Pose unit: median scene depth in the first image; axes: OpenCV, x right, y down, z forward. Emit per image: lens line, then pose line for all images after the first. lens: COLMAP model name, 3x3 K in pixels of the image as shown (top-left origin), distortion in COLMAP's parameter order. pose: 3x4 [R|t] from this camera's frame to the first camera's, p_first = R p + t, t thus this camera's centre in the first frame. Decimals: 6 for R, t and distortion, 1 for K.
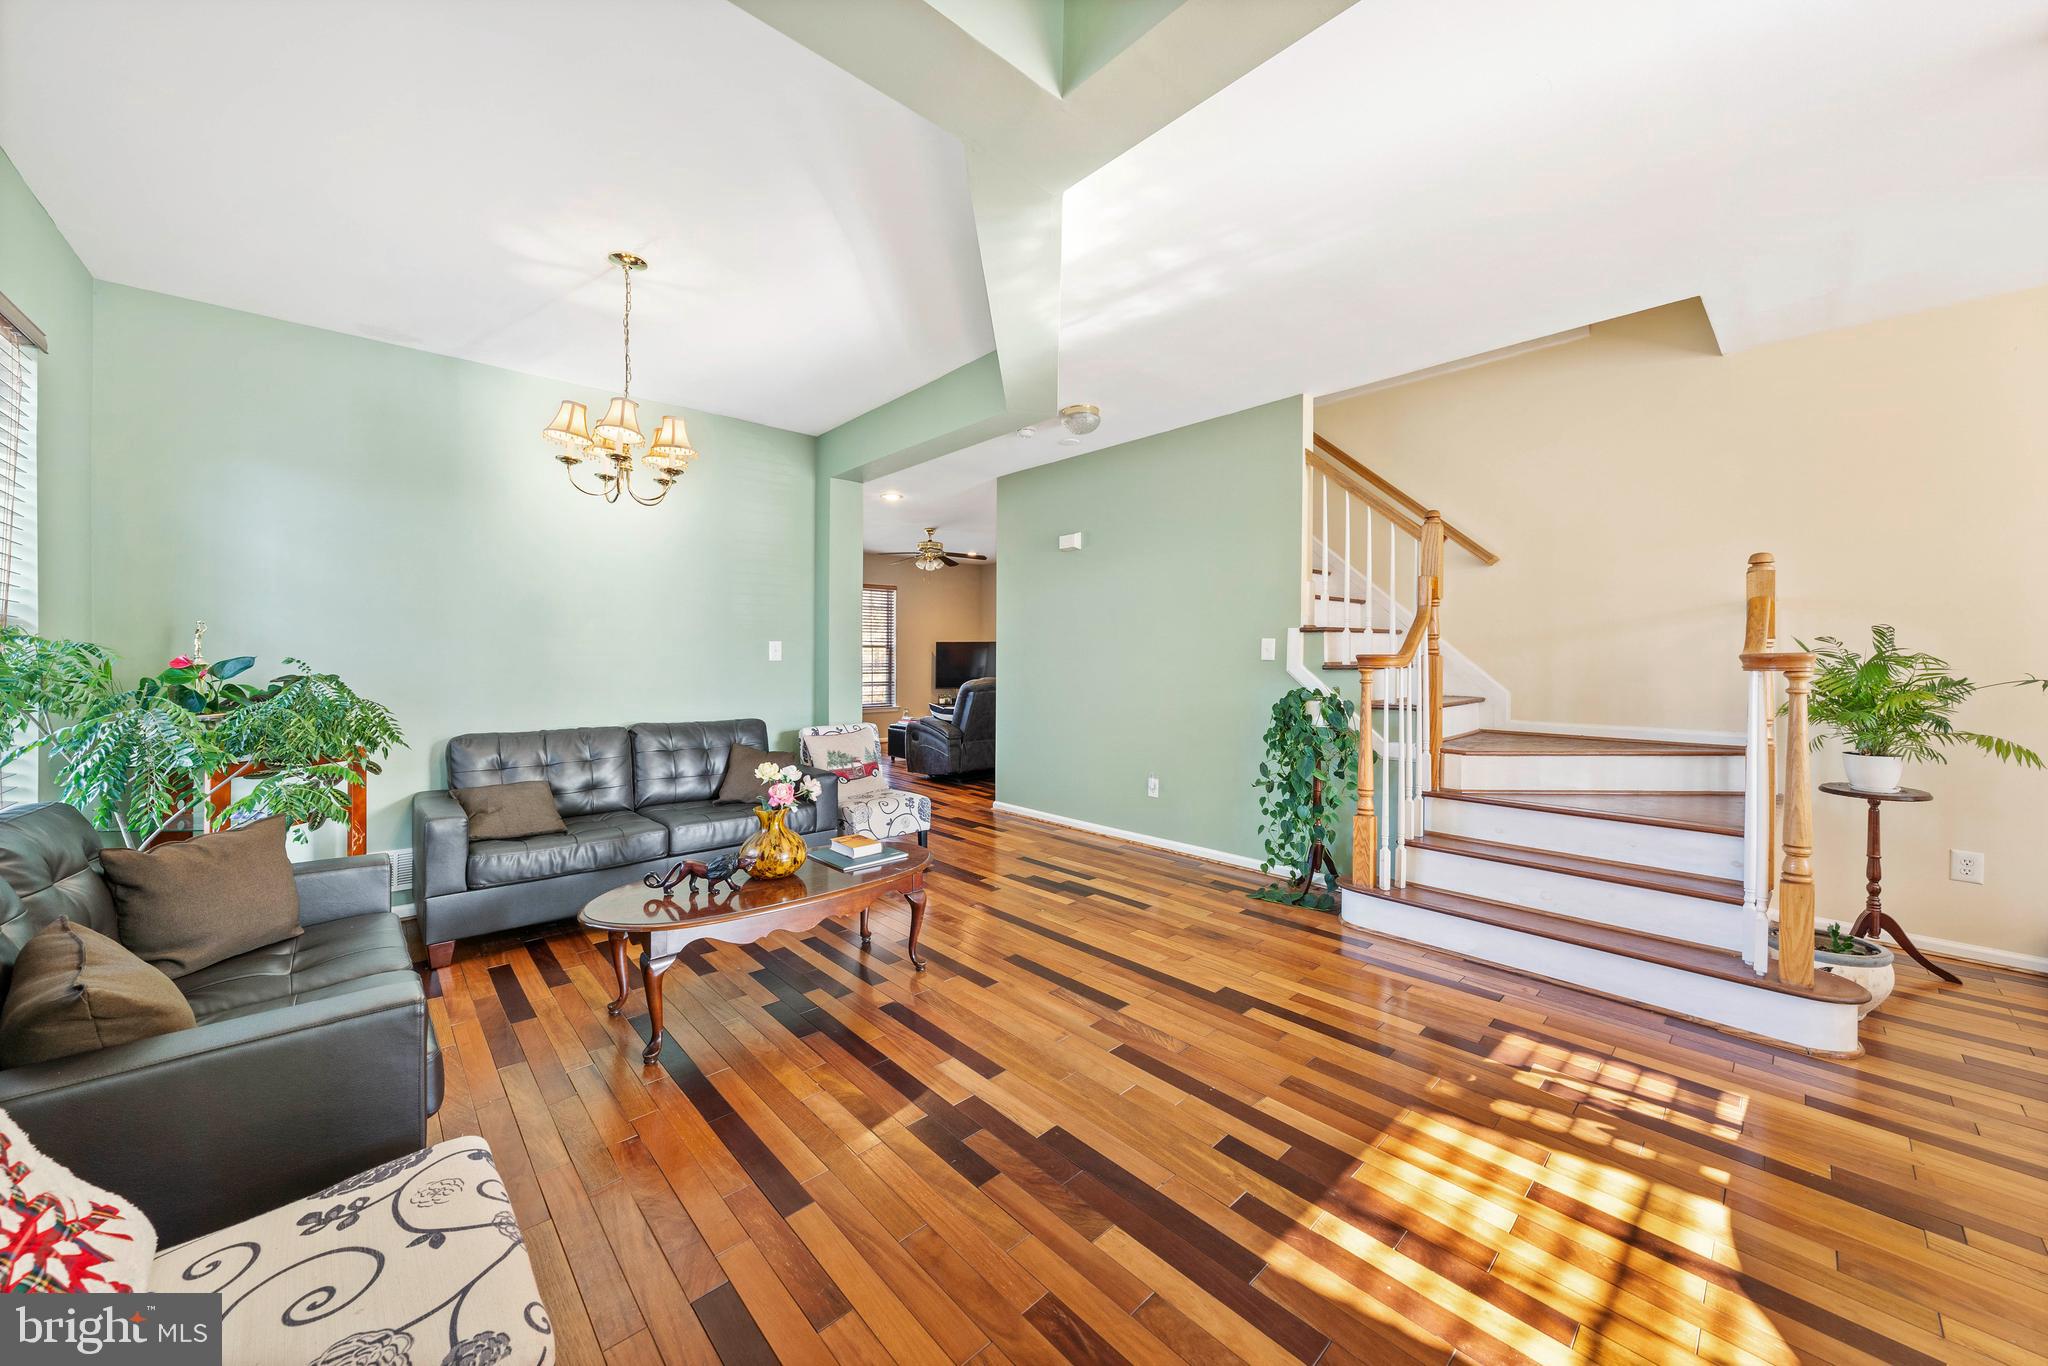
lens RADIAL K [[725.4, 0, 1010.0], [0, 725.4, 670.2], [0, 0, 1]] dist [-0.001813, -0.000027]
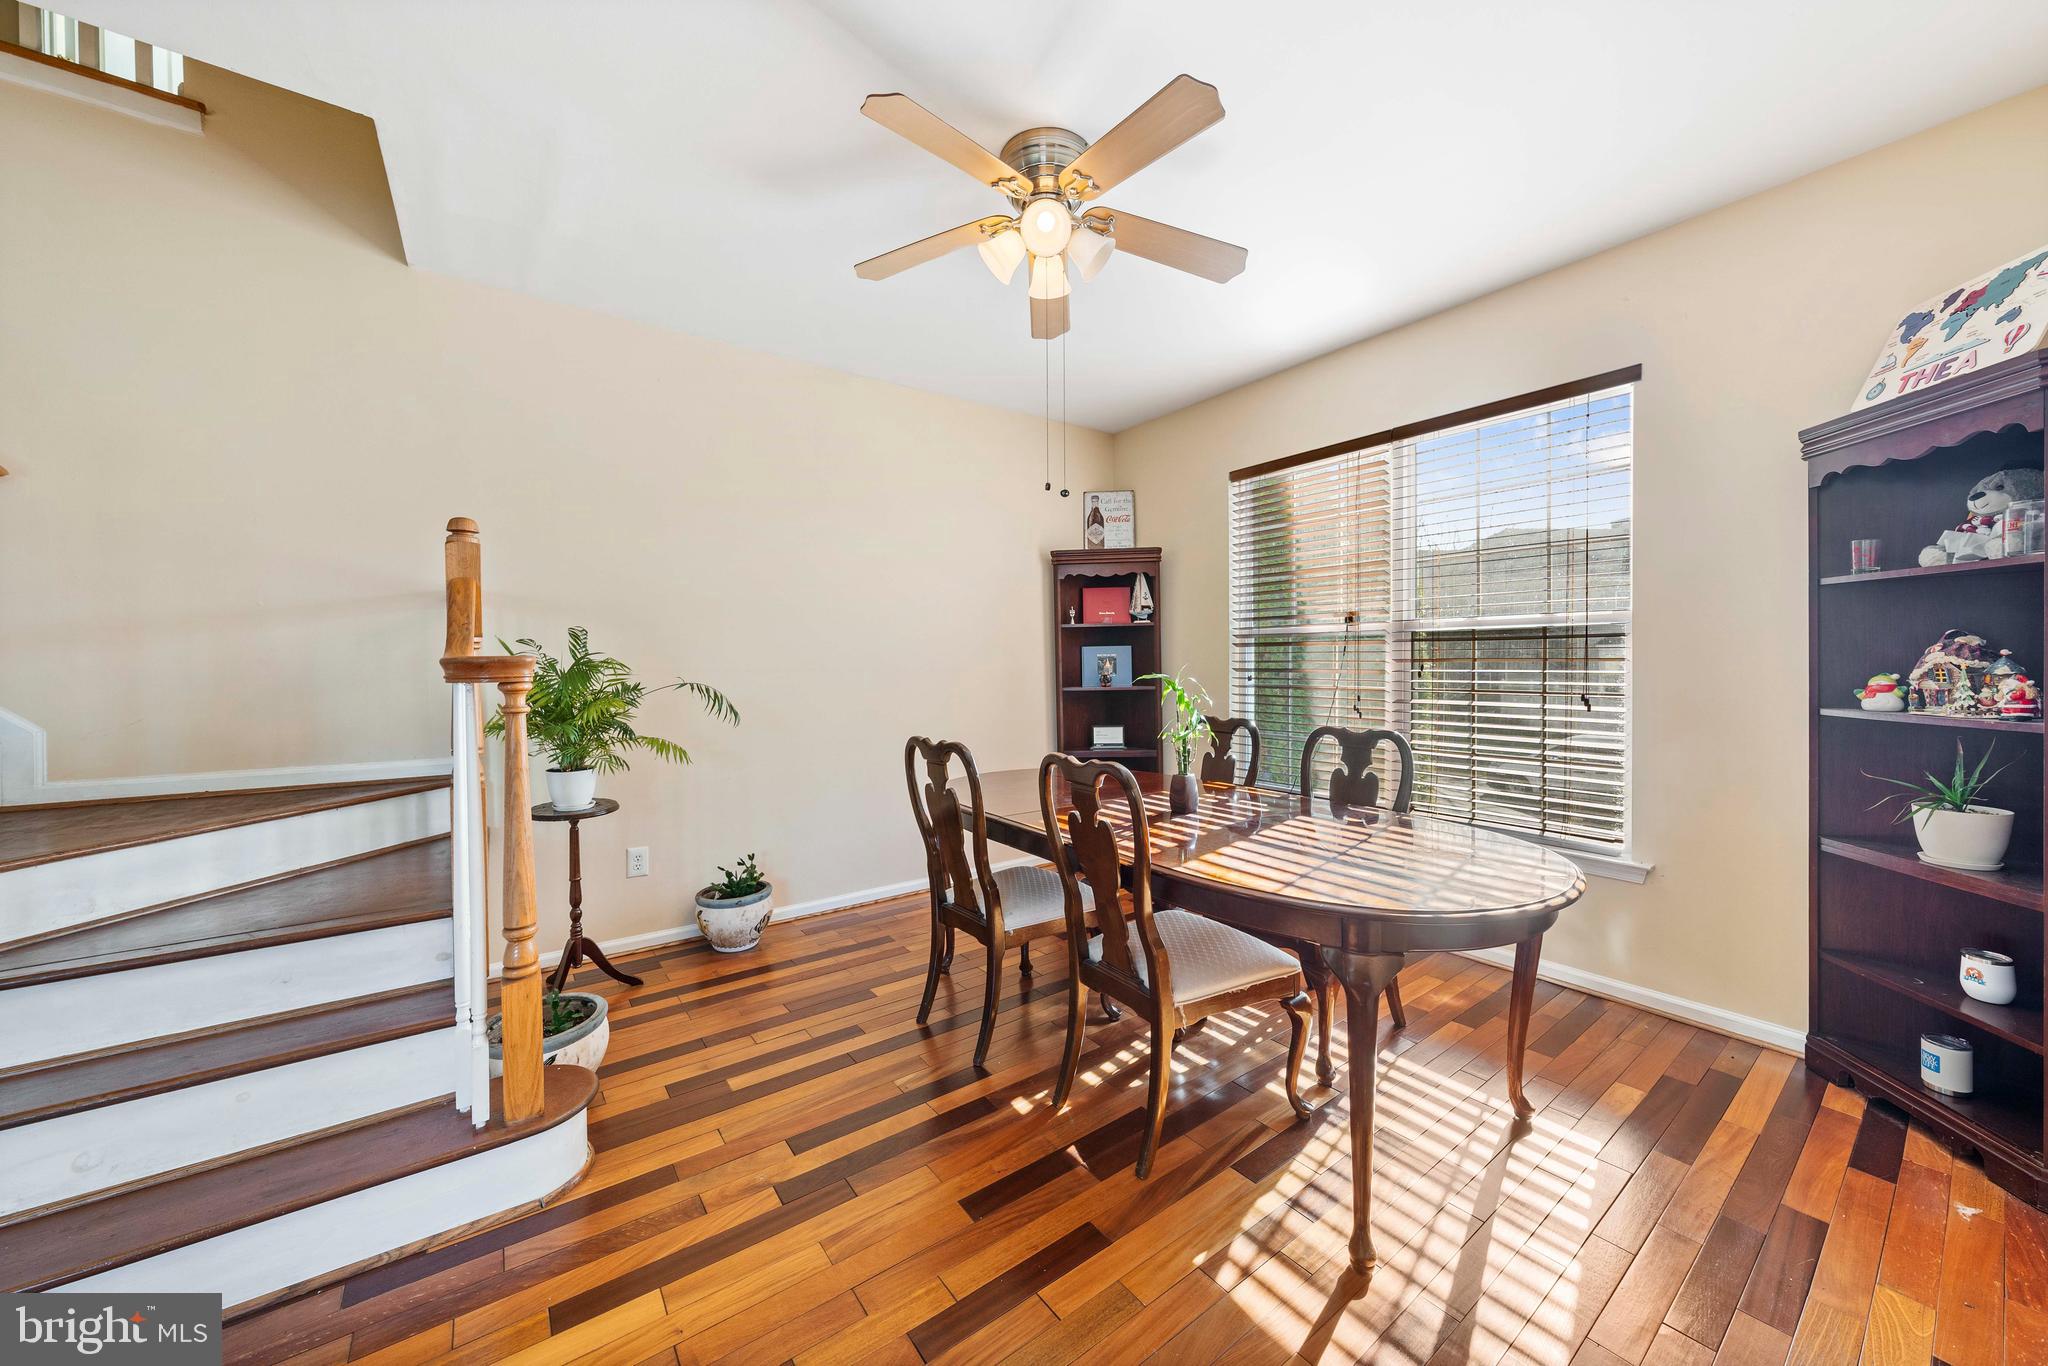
lens RADIAL K [[725.4, 0, 1010.0], [0, 725.4, 670.2], [0, 0, 1]] dist [-0.001813, -0.000027]
pose [[0.108663, -0.010898, 0.994019, 0.377391], [0.018608, 0.999787, 0.008928, -0.006491], [-0.993904, 0.017526, 0.108843, 0.381928]]
